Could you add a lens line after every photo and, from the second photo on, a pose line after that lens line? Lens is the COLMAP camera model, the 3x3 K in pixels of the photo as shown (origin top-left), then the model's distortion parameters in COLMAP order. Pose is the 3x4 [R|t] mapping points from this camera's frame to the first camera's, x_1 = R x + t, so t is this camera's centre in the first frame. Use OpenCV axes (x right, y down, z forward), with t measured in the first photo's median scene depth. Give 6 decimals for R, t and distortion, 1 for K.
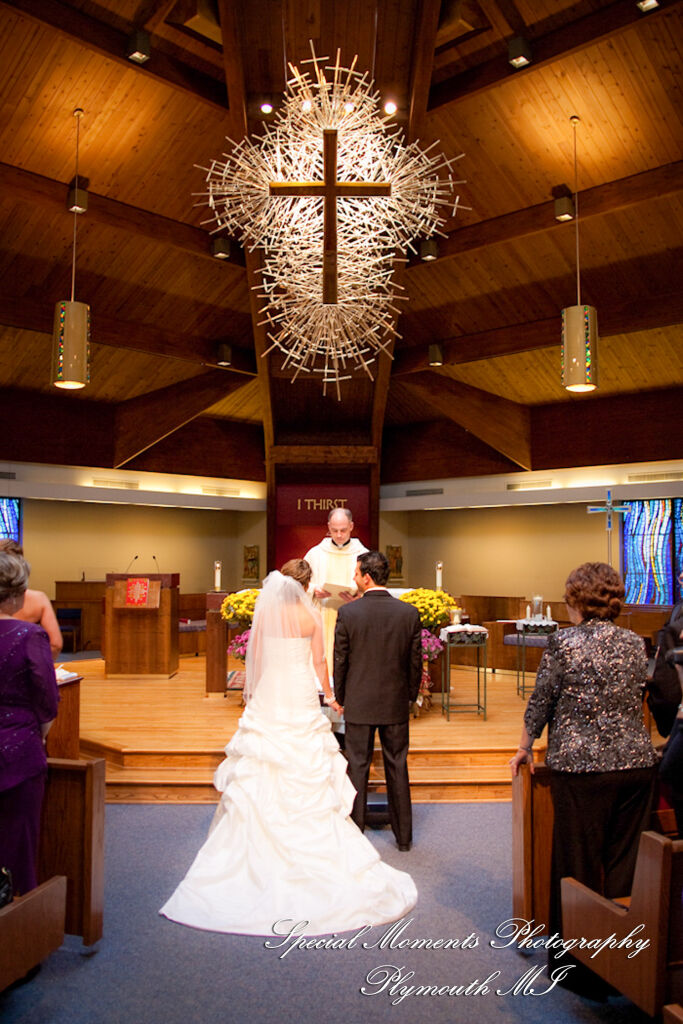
lens RADIAL K [[870.2, 0, 341.5], [0, 870.2, 512.0], [0, 0, 1]] dist [-0.101218, 0.093545]
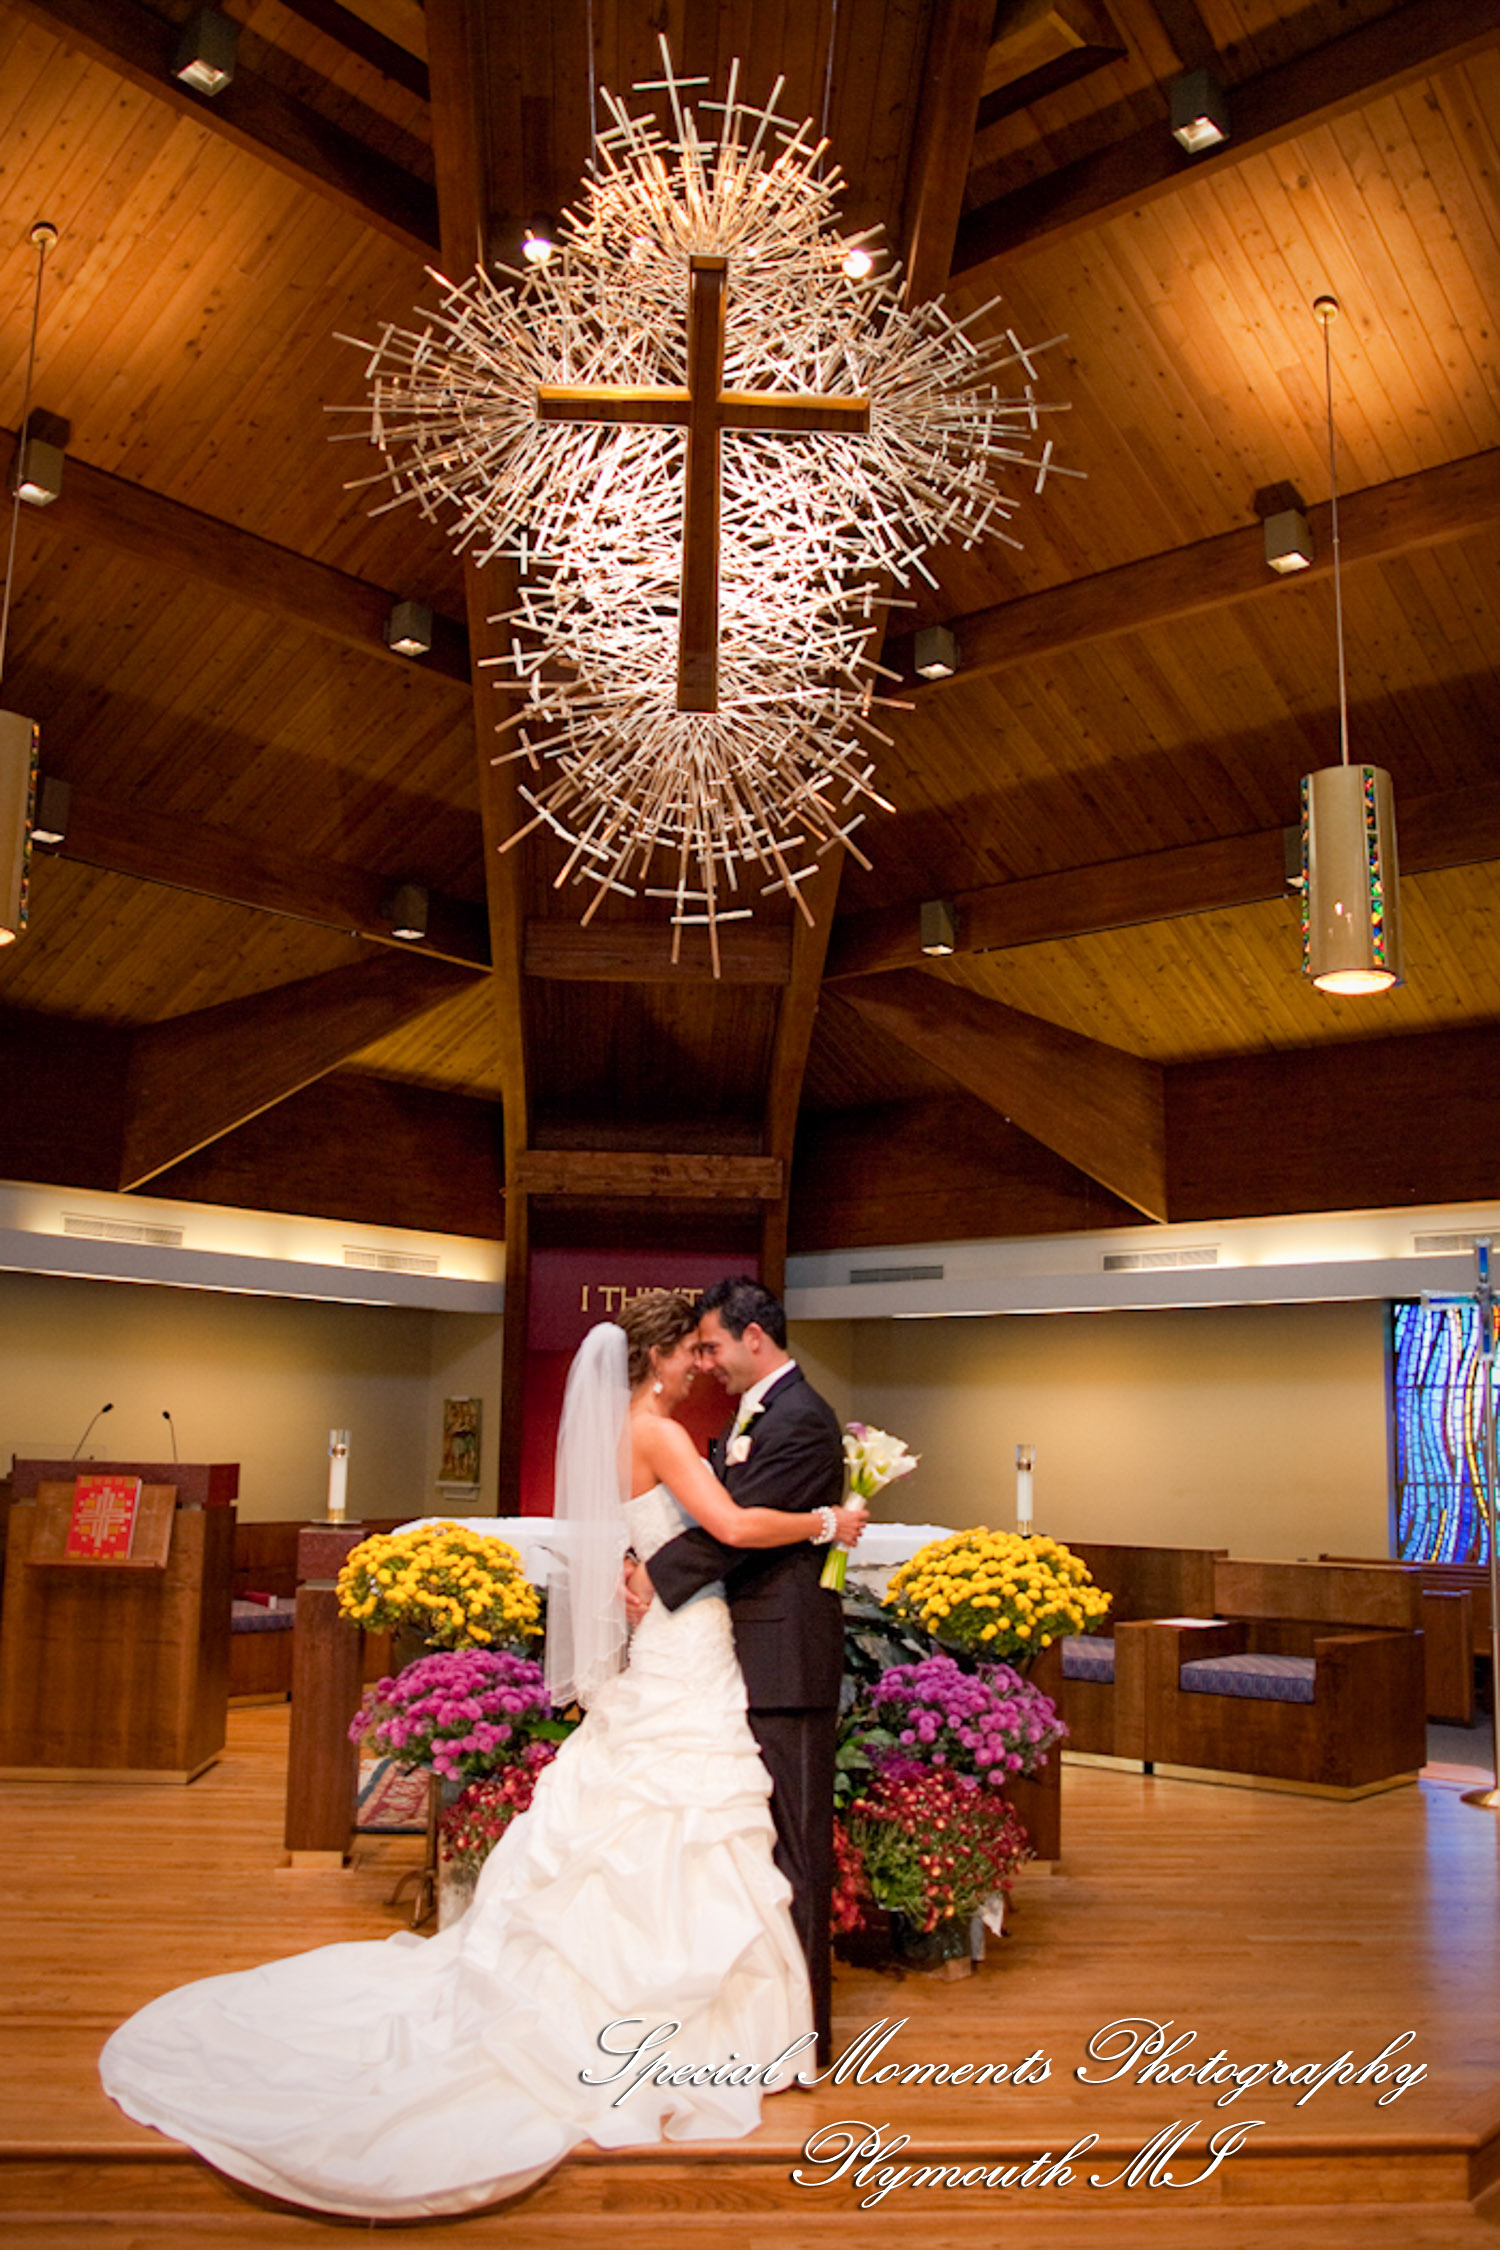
lens RADIAL K [[1905.1, 0, 750.0], [0, 1905.1, 1125.0], [0, 0, 1]] dist [-0.100144, 0.090209]
pose [[0.998967, 0.024661, 0.038173, -0.015650], [-0.020301, 0.993650, -0.110672, 0.014929], [-0.040659, 0.109782, 0.993124, 0.220044]]
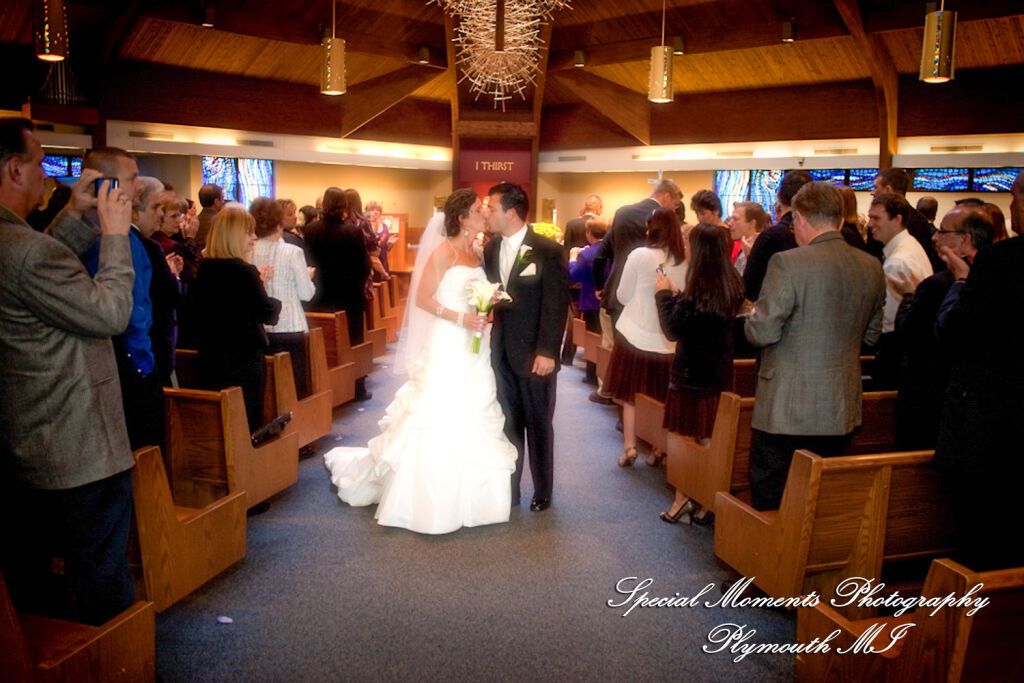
lens RADIAL K [[870.2, 0, 512.0], [0, 870.2, 341.5], [0, 0, 1]] dist [-0.101218, 0.093545]
pose [[0.999767, 0.021559, -0.001410, 0.022943], [-0.020824, 0.978959, 0.202990, -0.030592], [0.005757, -0.202913, 0.979180, -0.663297]]
